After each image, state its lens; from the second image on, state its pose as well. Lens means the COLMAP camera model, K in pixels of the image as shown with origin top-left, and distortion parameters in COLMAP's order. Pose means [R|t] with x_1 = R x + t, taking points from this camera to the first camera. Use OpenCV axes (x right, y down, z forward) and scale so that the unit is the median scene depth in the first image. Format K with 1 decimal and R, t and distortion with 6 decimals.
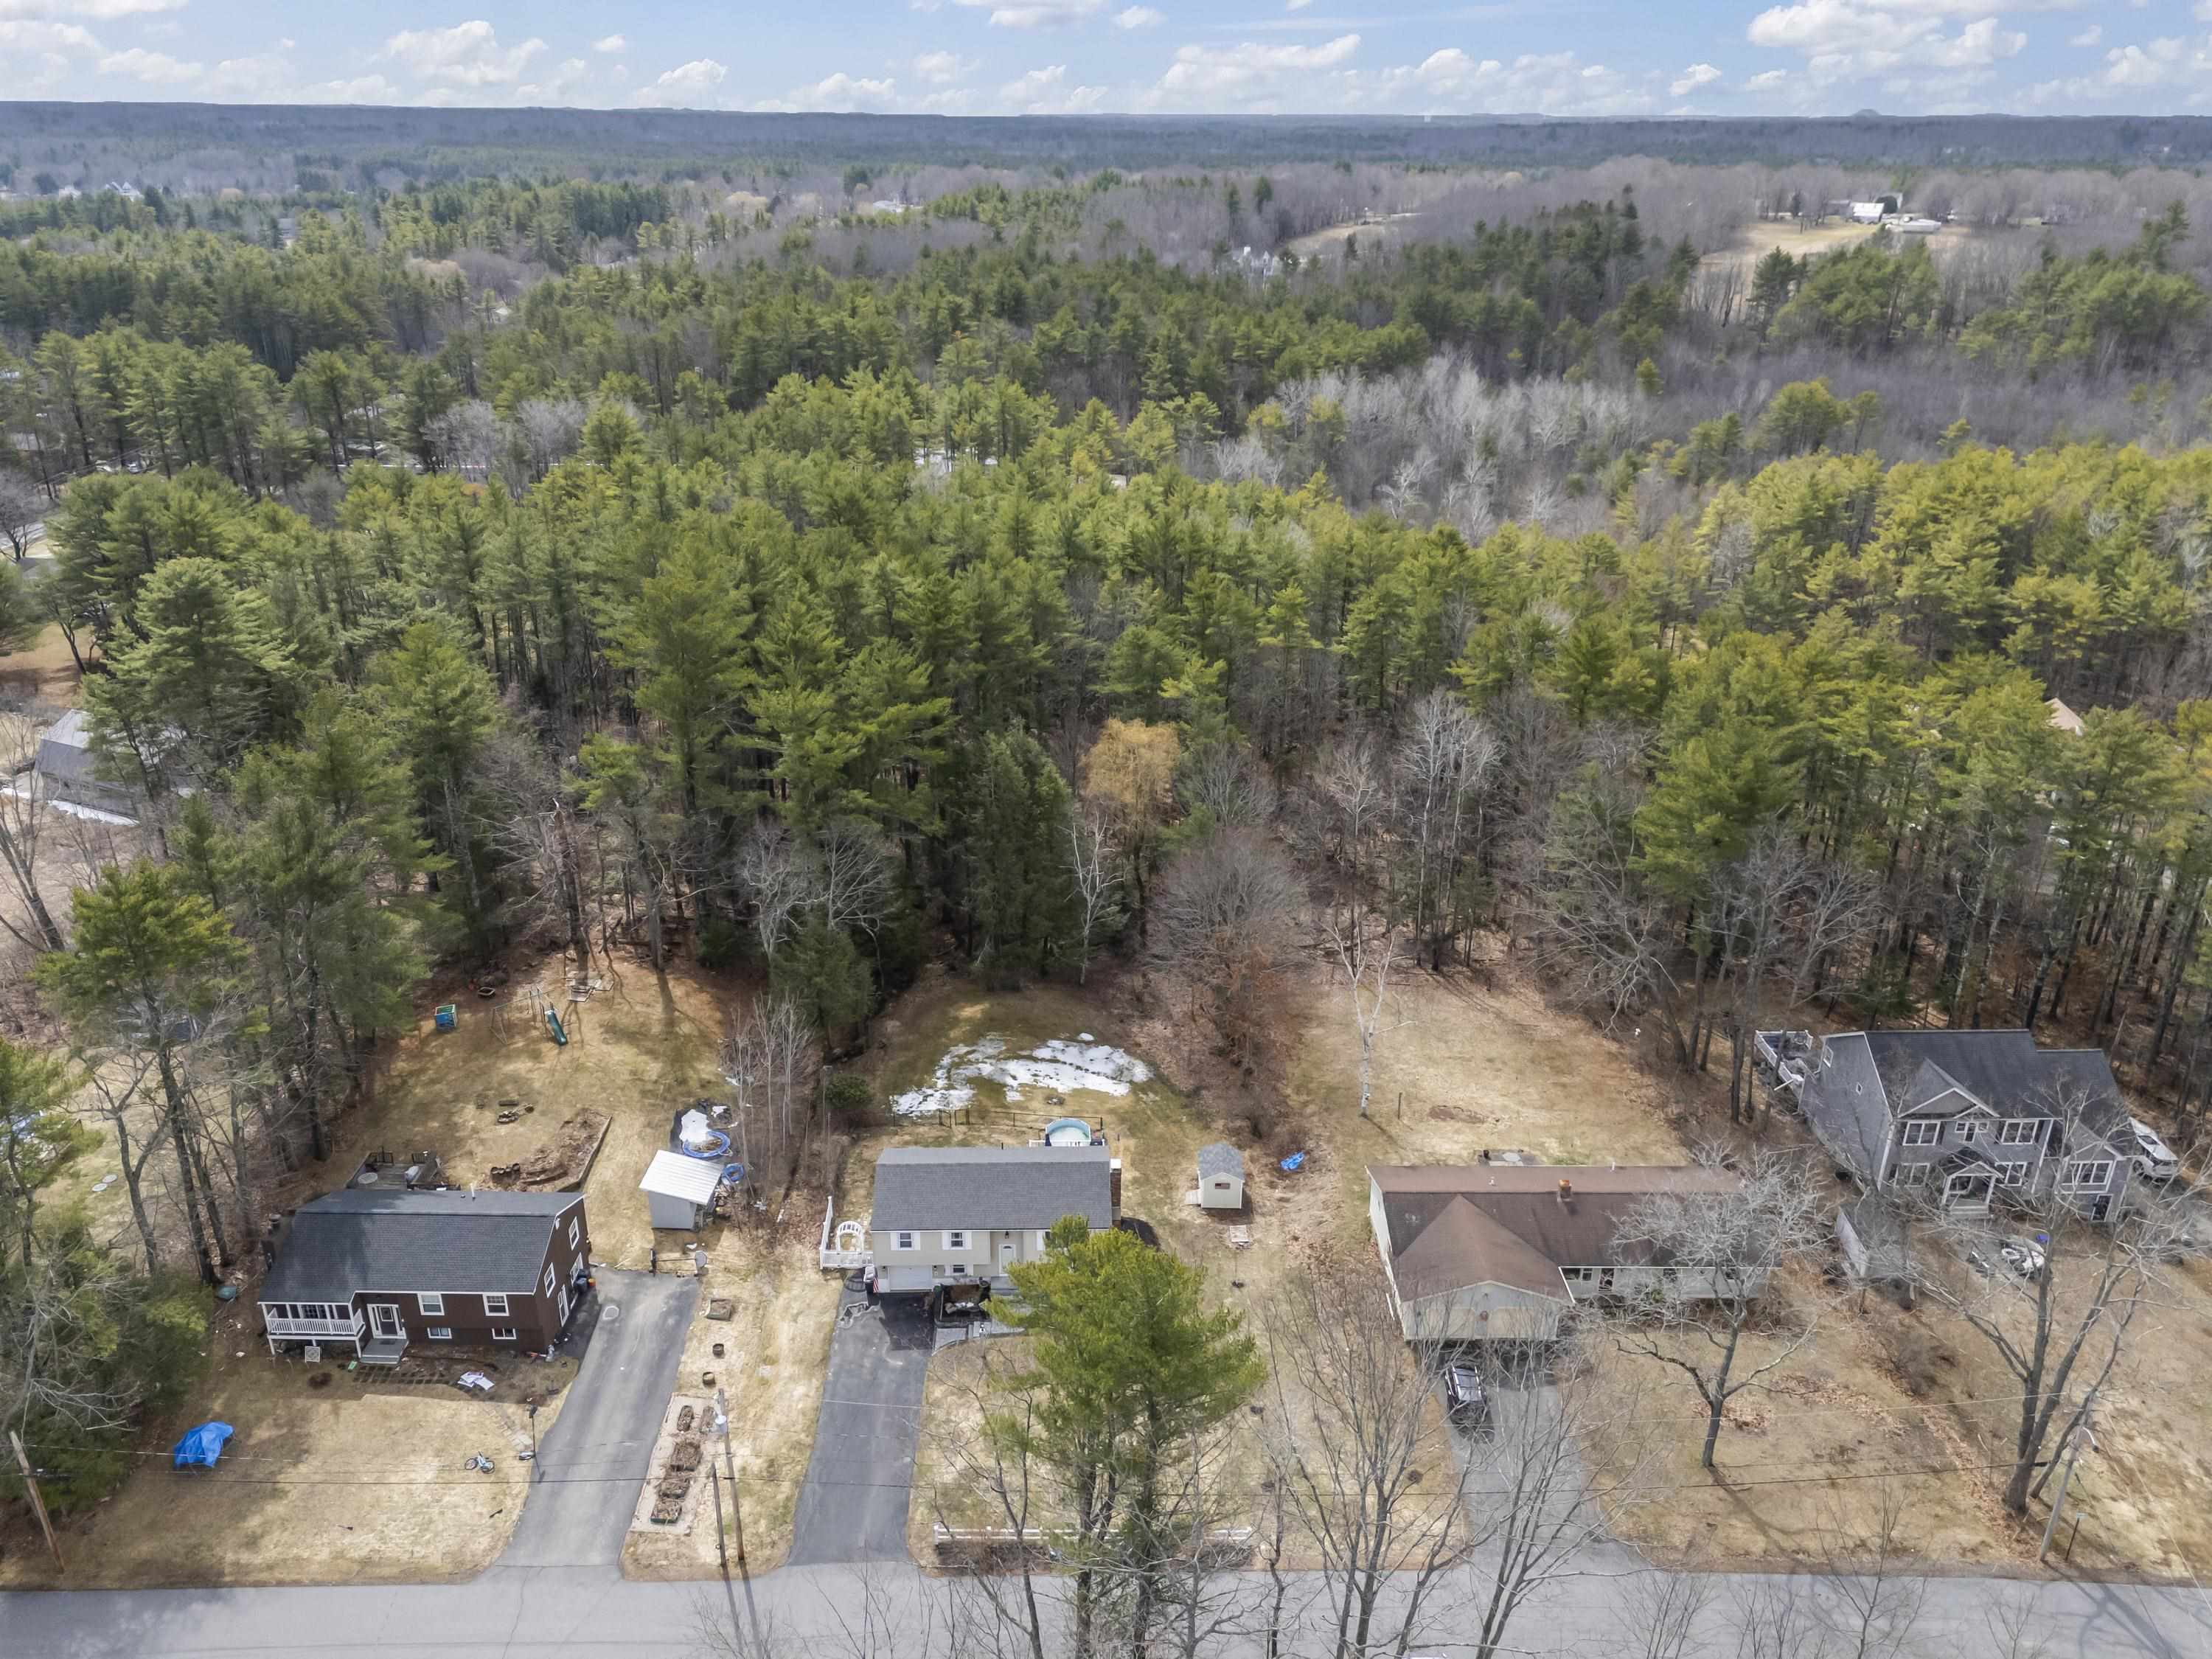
lens RADIAL K [[1607.9, 0, 1097.6], [0, 1607.9, 835.7], [0, 0, 1]] dist [0.077023, -0.073512]
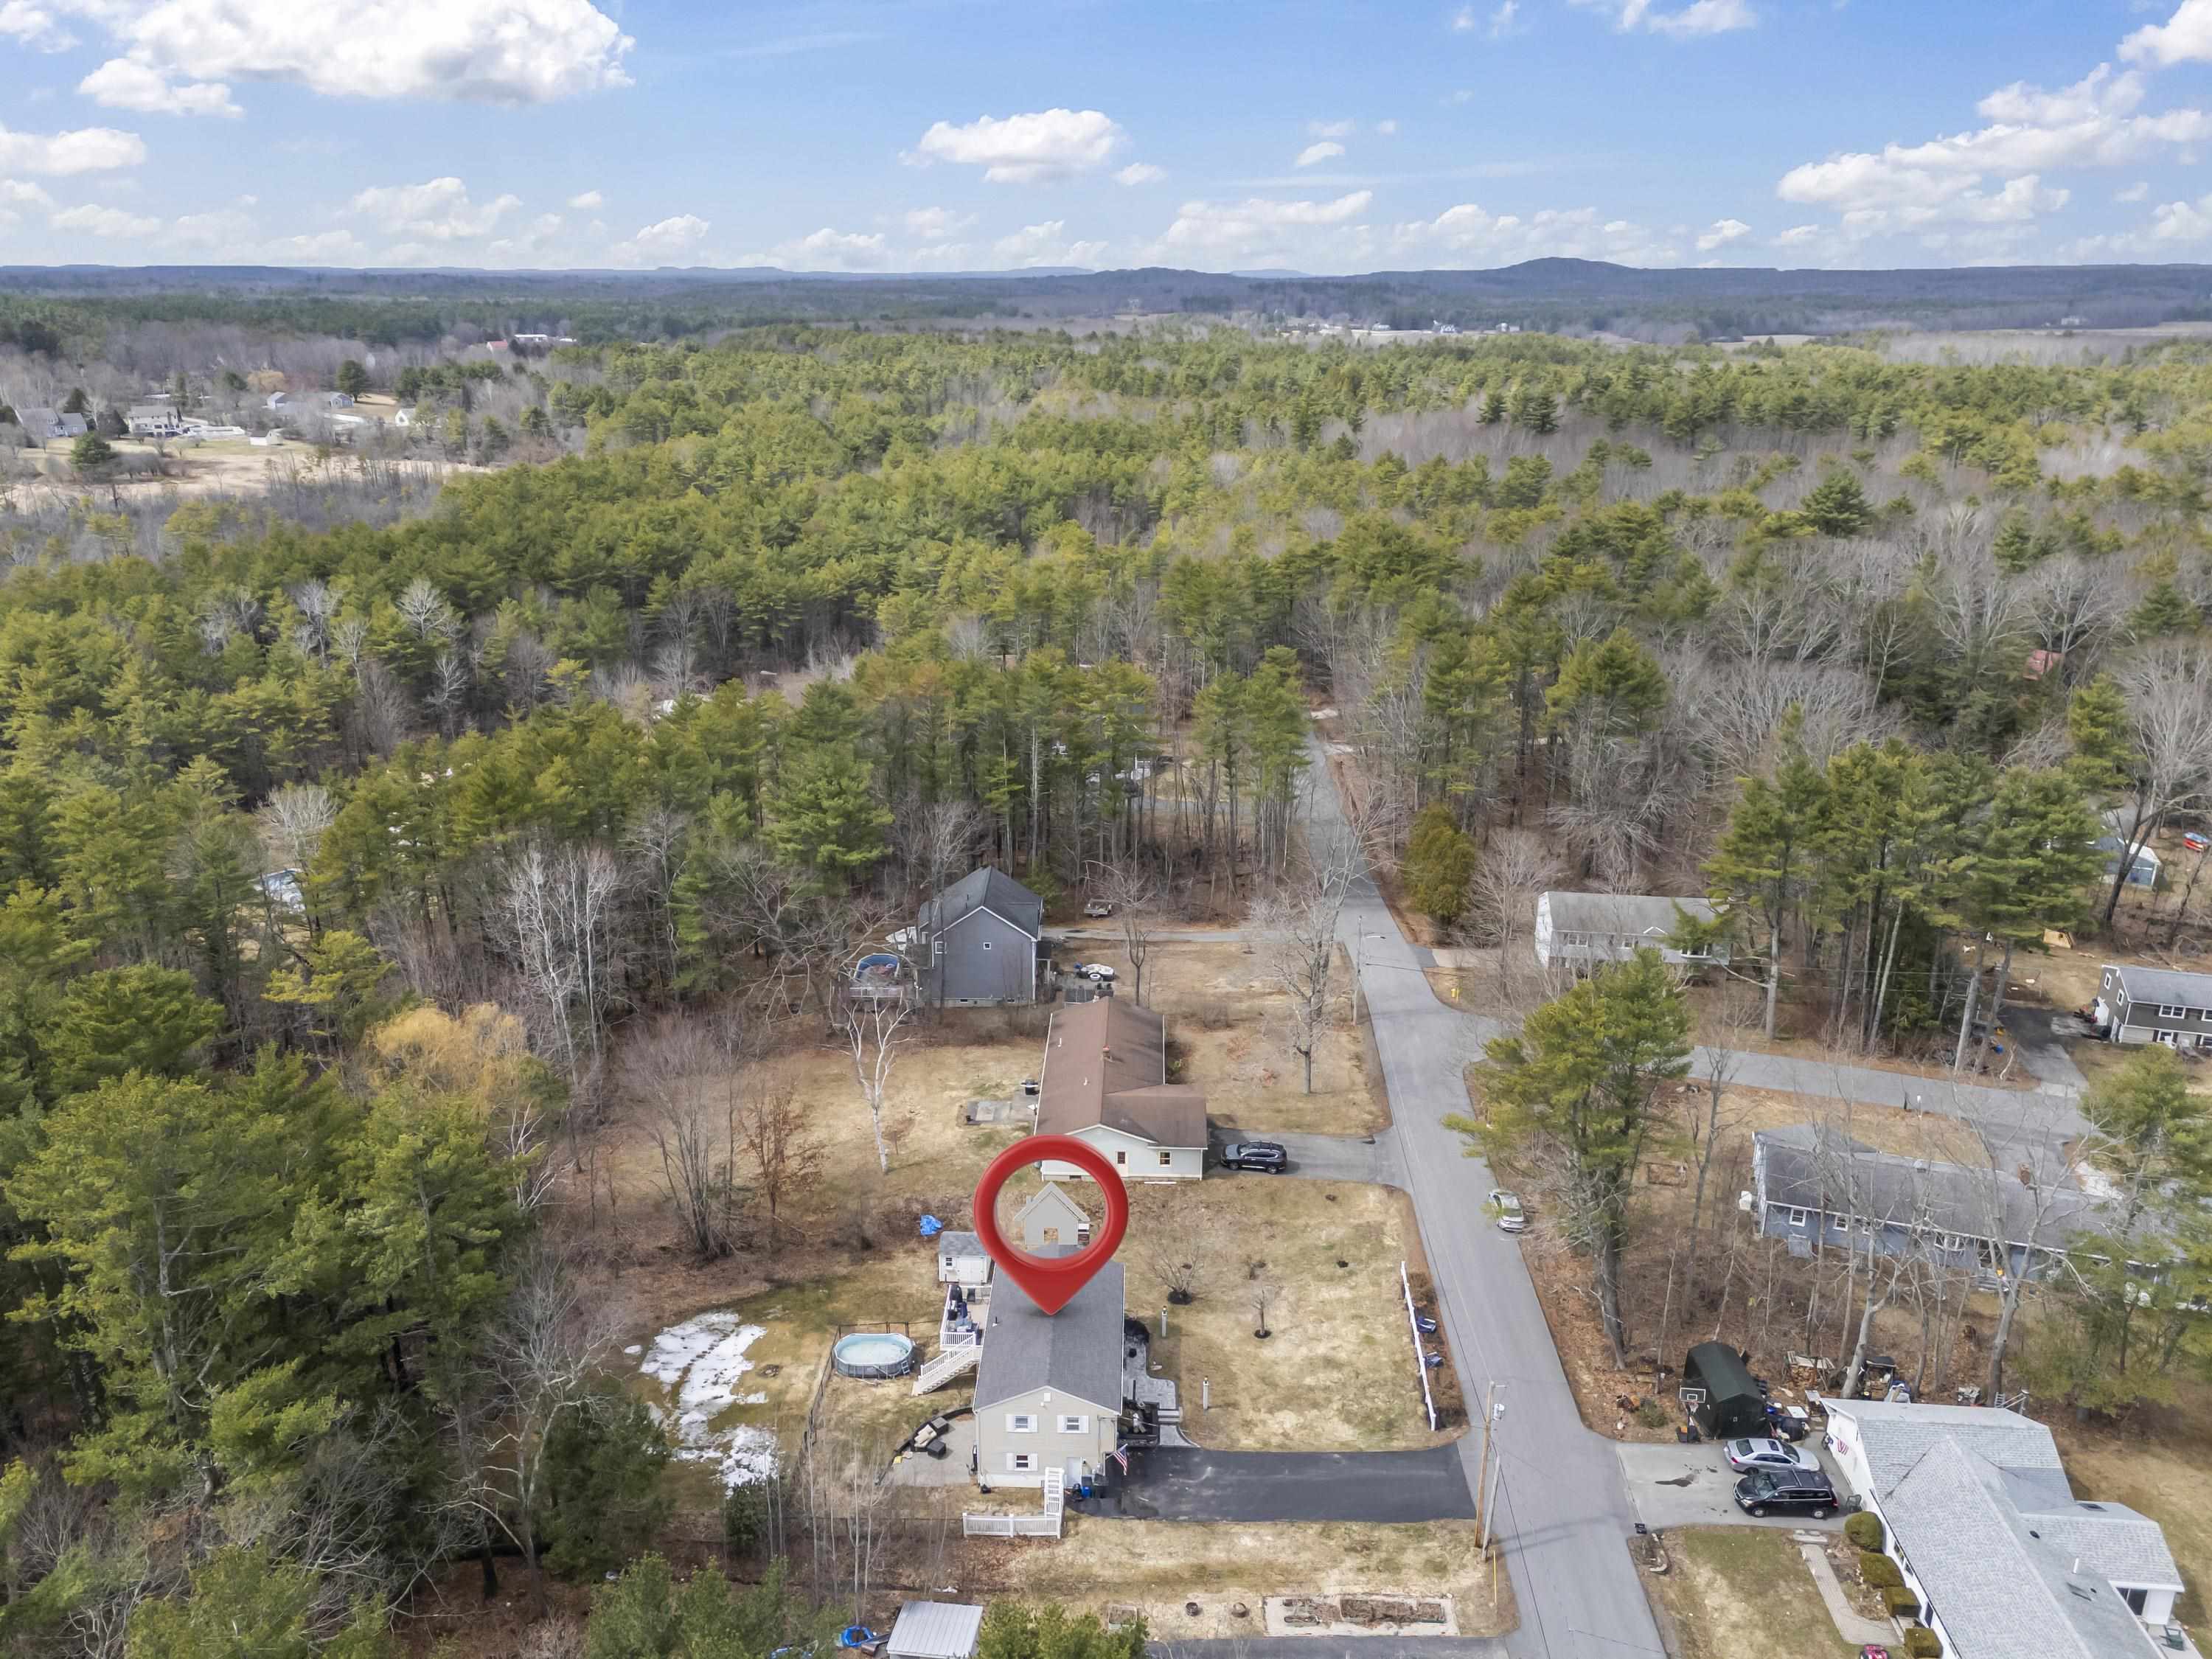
lens RADIAL K [[1618.7, 0, 1098.5], [0, 1618.7, 822.2], [0, 0, 1]] dist [0.068904, -0.060607]
pose [[0.049752, -0.319971, 0.946120, -0.849126], [0.405094, 0.872340, 0.273717, -0.294471], [-0.912920, 0.369650, 0.173019, 0.652772]]
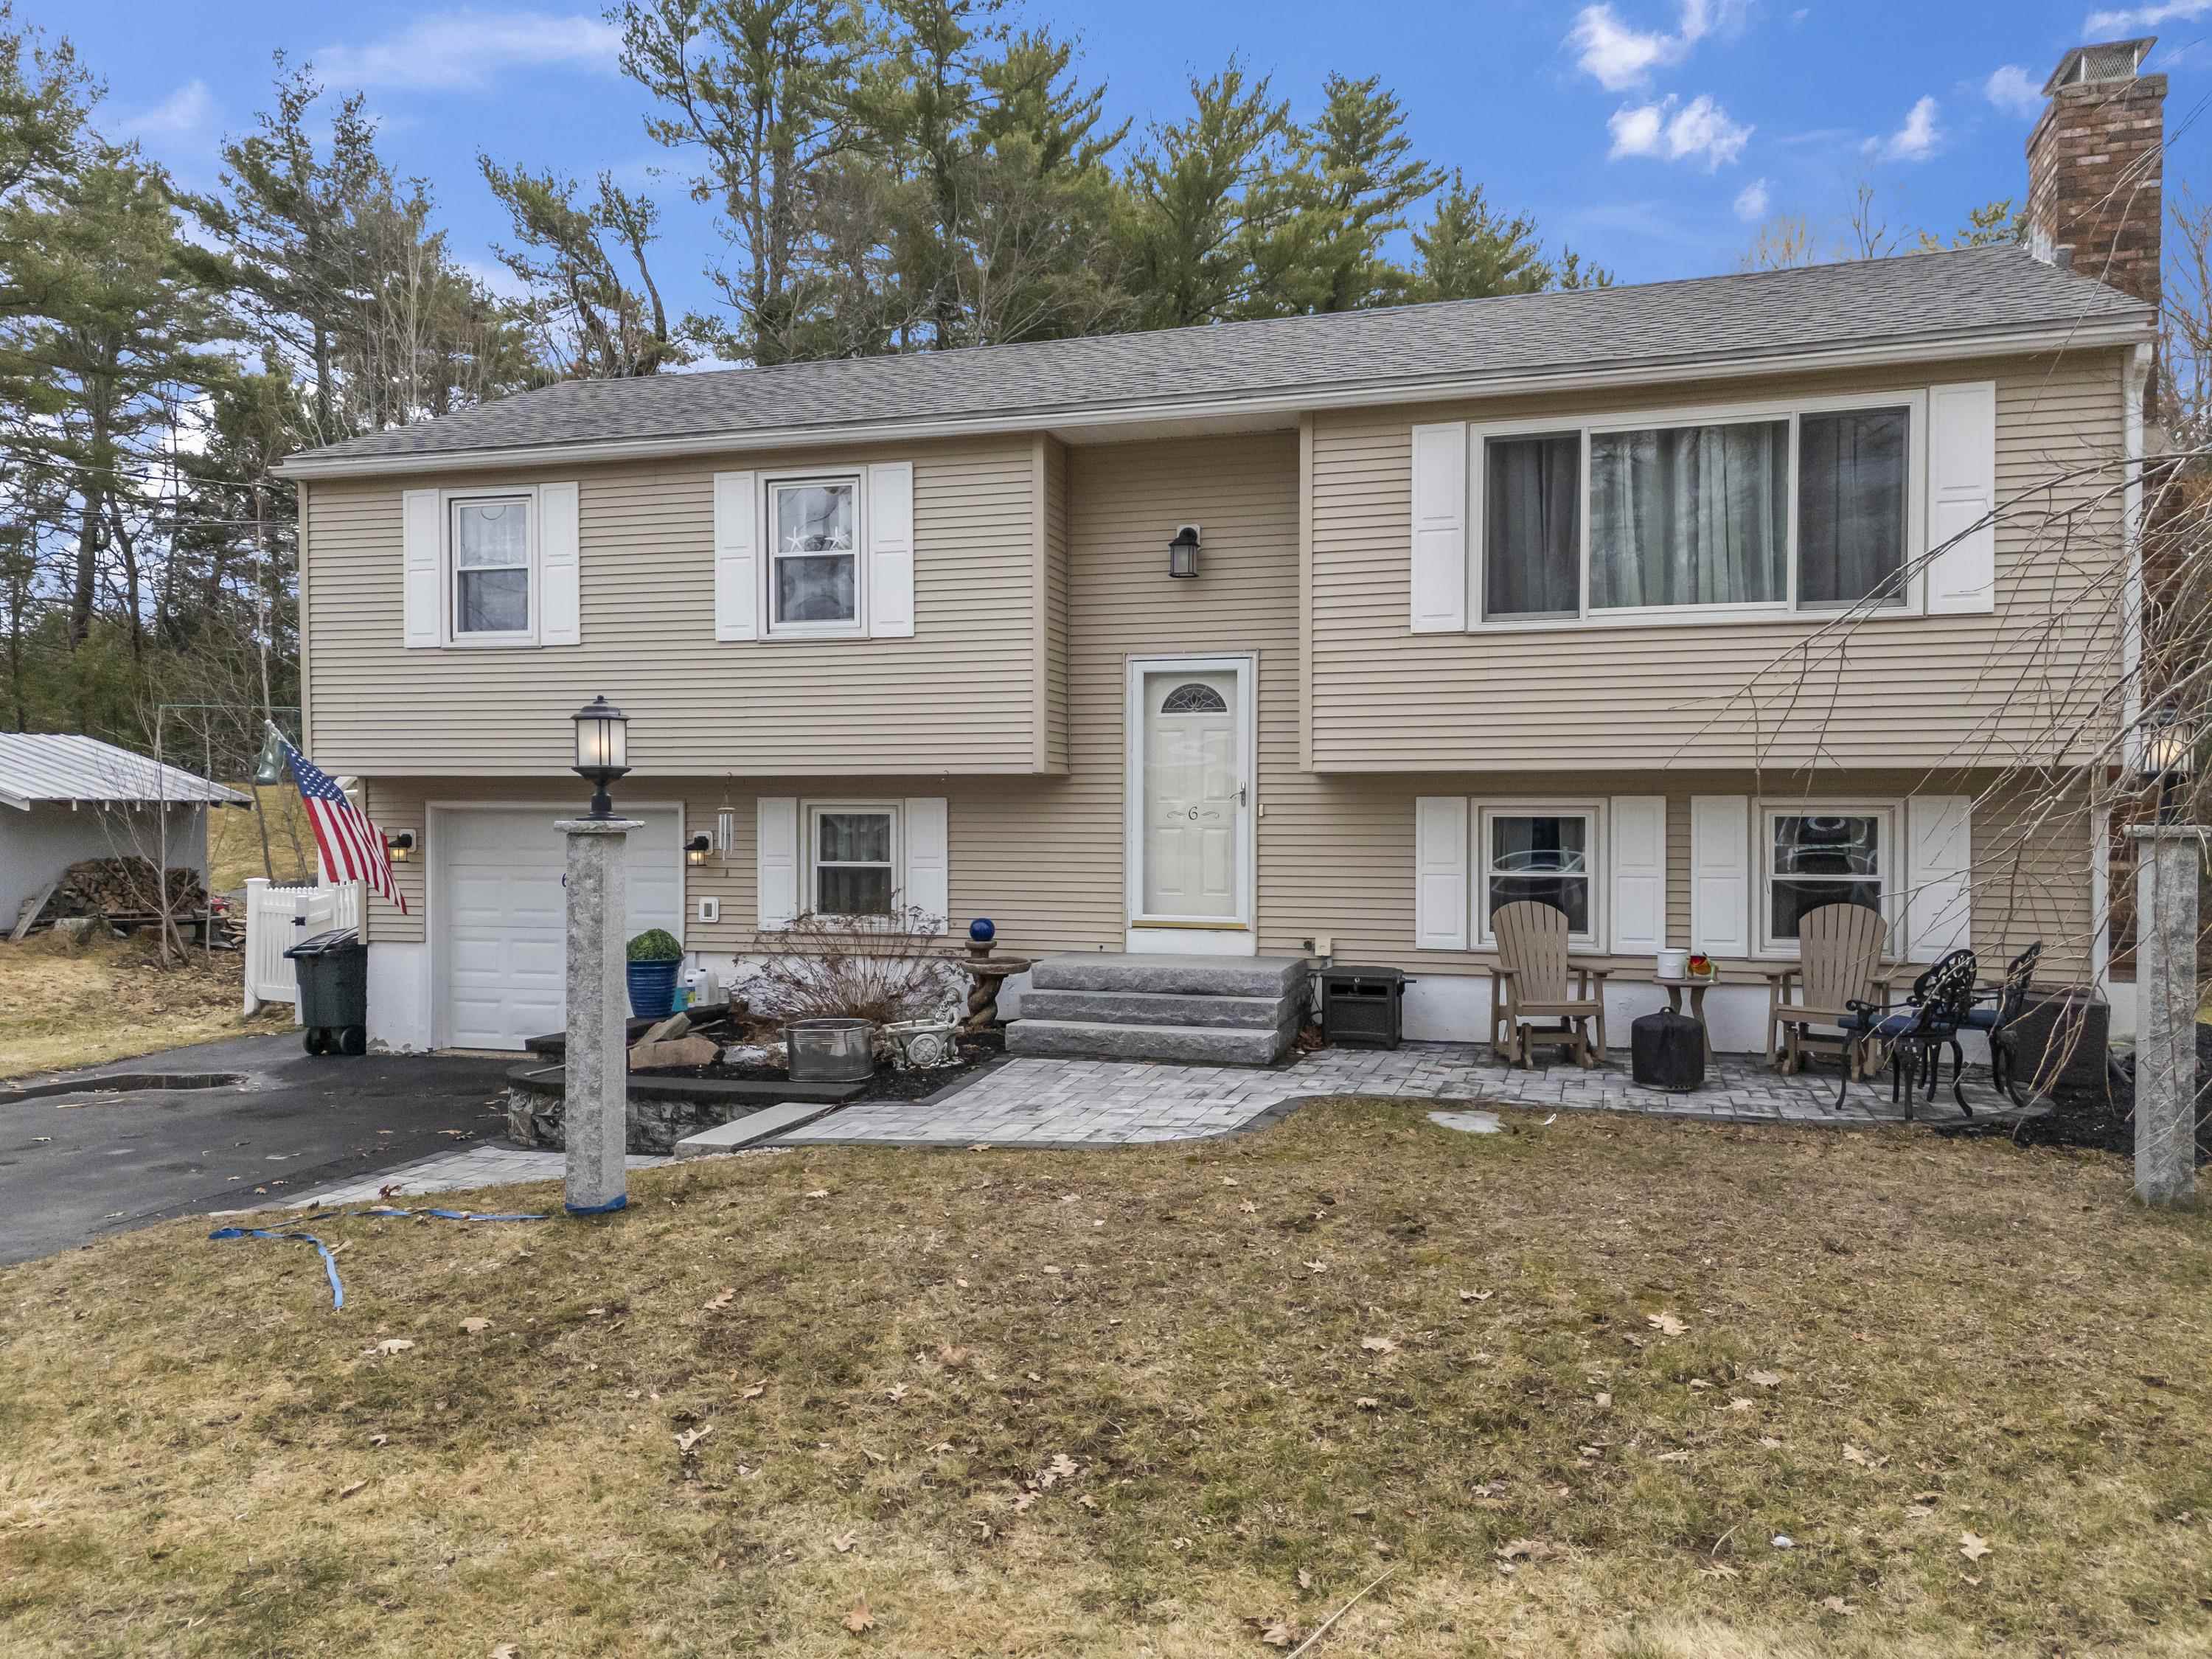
lens RADIAL K [[1618.7, 0, 1098.5], [0, 1618.7, 822.2], [0, 0, 1]] dist [0.068904, -0.060607]
pose [[0.946810, 0.003892, -0.321770, -0.019069], [-0.134486, 0.913201, -0.384678, 0.292072], [0.292344, 0.407490, 0.865151, 0.821759]]
